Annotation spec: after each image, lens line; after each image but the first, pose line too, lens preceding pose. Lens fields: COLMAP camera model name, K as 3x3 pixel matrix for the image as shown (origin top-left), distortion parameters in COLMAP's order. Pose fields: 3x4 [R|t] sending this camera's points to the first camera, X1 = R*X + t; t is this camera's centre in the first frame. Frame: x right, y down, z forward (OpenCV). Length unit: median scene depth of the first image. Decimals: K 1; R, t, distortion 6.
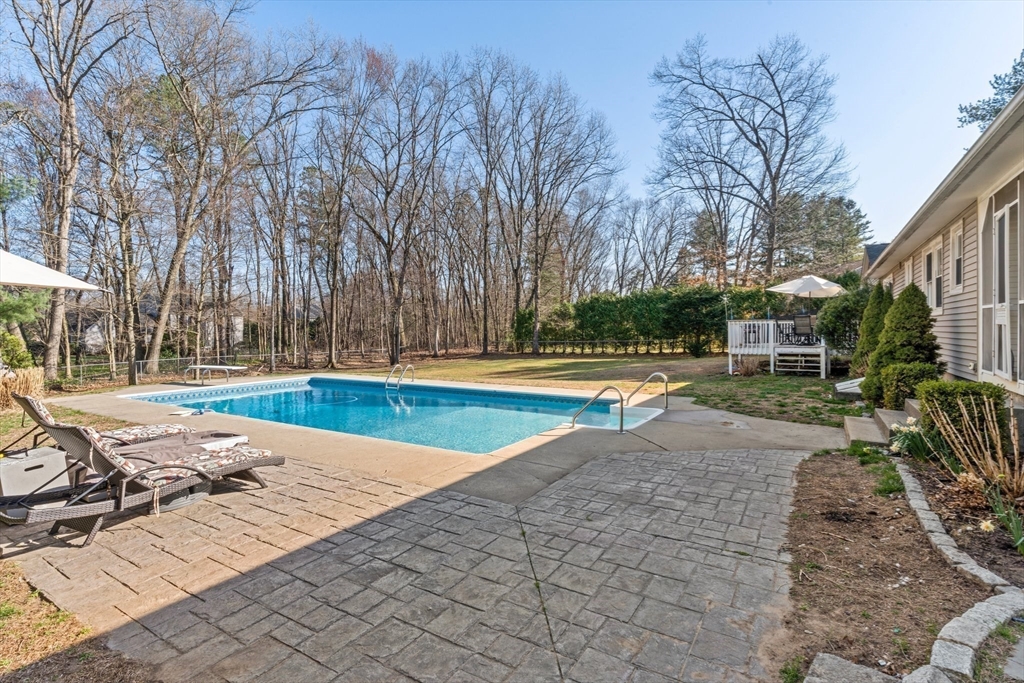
lens RADIAL K [[482.6, 0, 509.3], [0, 482.6, 340.5], [0, 0, 1]] dist [0.002874, -0.000211]
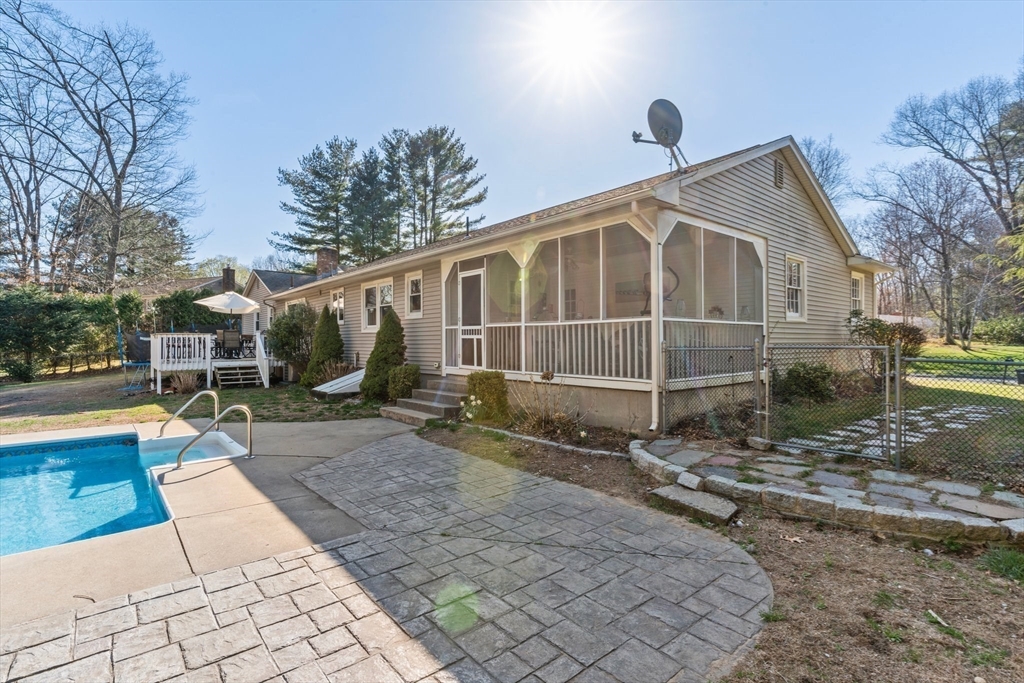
lens RADIAL K [[482.6, 0, 513.6], [0, 482.6, 334.5], [0, 0, 1]] dist [0.002874, -0.000211]
pose [[0.305107, 0.020920, 0.952088, -0.724597], [0.023946, 0.999274, -0.029631, 0.010621], [-0.952017, 0.031839, 0.304385, 0.433943]]
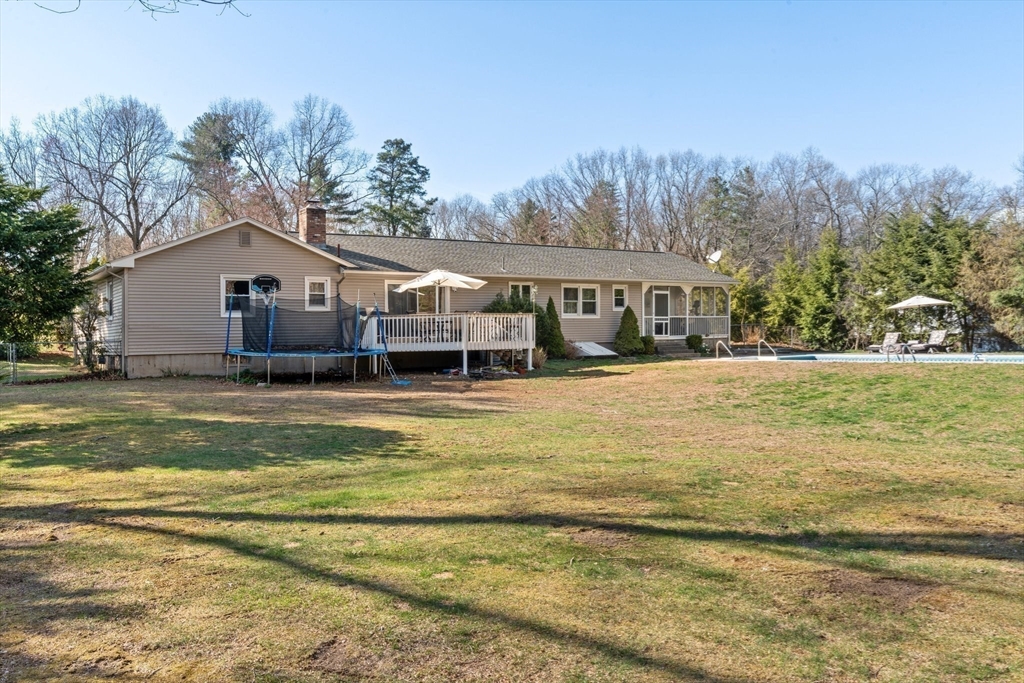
lens RADIAL K [[815.2, 0, 510.6], [0, 815.2, 340.7], [0, 0, 1]] dist [-0.011769, -0.004221]
pose [[-0.907669, 0.036359, 0.418109, -0.688857], [0.044859, 0.998938, 0.010517, -0.012744], [-0.417283, 0.028302, -0.908336, 9.301248]]
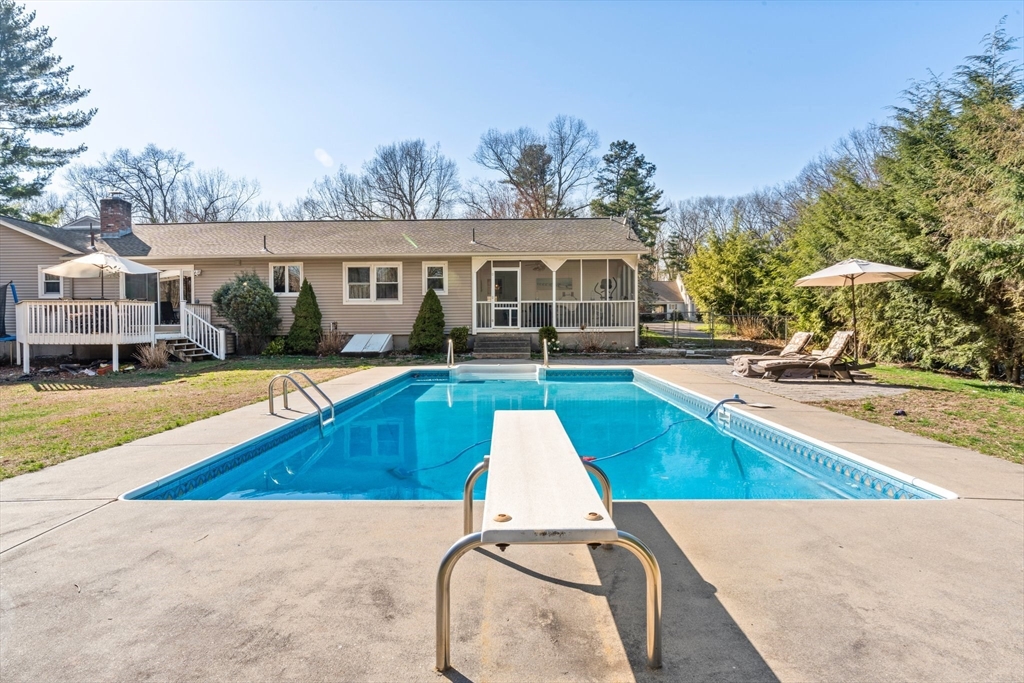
lens RADIAL K [[592.6, 0, 511.1], [0, 592.6, 325.1], [0, 0, 1]] dist [-0.000939, 0.002538]
pose [[-0.515123, 0.010103, 0.857057, -2.507098], [0.031860, 0.999465, 0.007367, 0.043336], [-0.856524, 0.031100, -0.515169, 3.565837]]
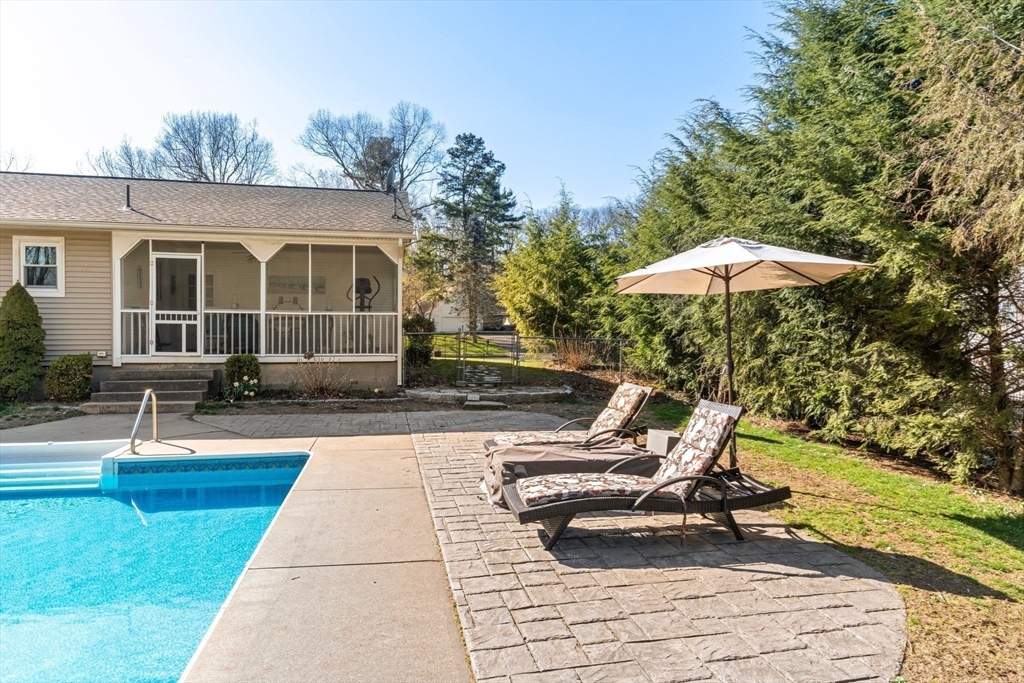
lens RADIAL K [[592.6, 0, 506.2], [0, 592.6, 340.9], [0, 0, 1]] dist [-0.000939, 0.002538]
pose [[-0.687162, -0.005892, 0.726480, -1.582904], [0.018443, 0.999503, 0.025550, -0.006615], [-0.726270, 0.030955, -0.686712, 2.042041]]
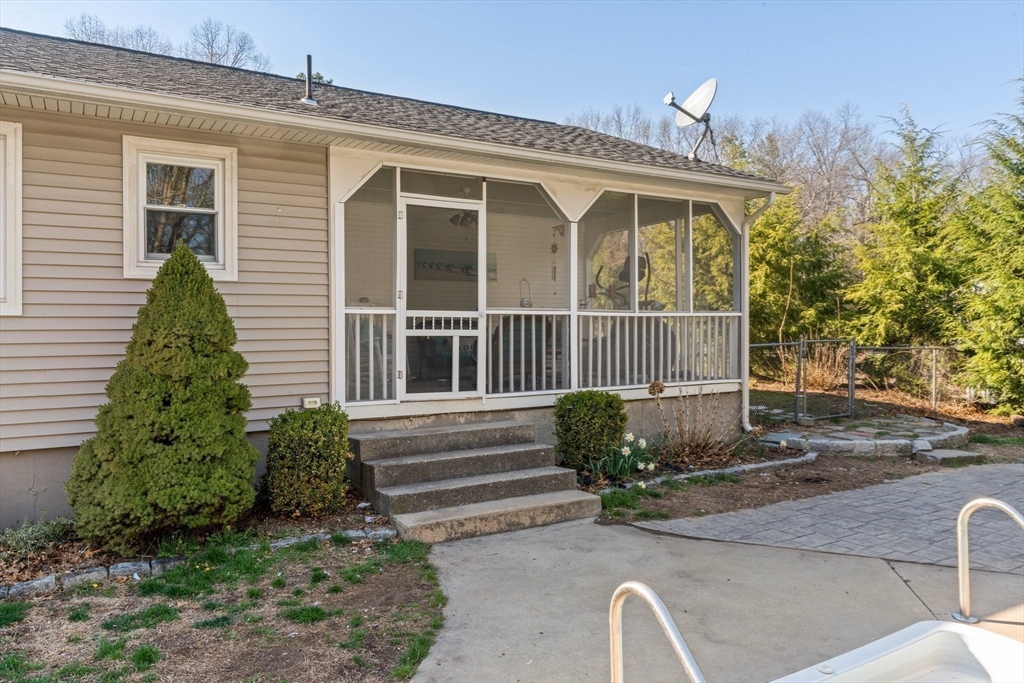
lens RADIAL K [[710.9, 0, 516.5], [0, 710.9, 334.3], [0, 0, 1]] dist [-0.001212, 0.000808]
pose [[-0.888415, 0.015481, 0.458780, 0.452145], [0.027324, 0.999442, 0.019187, -0.073006], [-0.458227, 0.029582, -0.888343, 2.642397]]
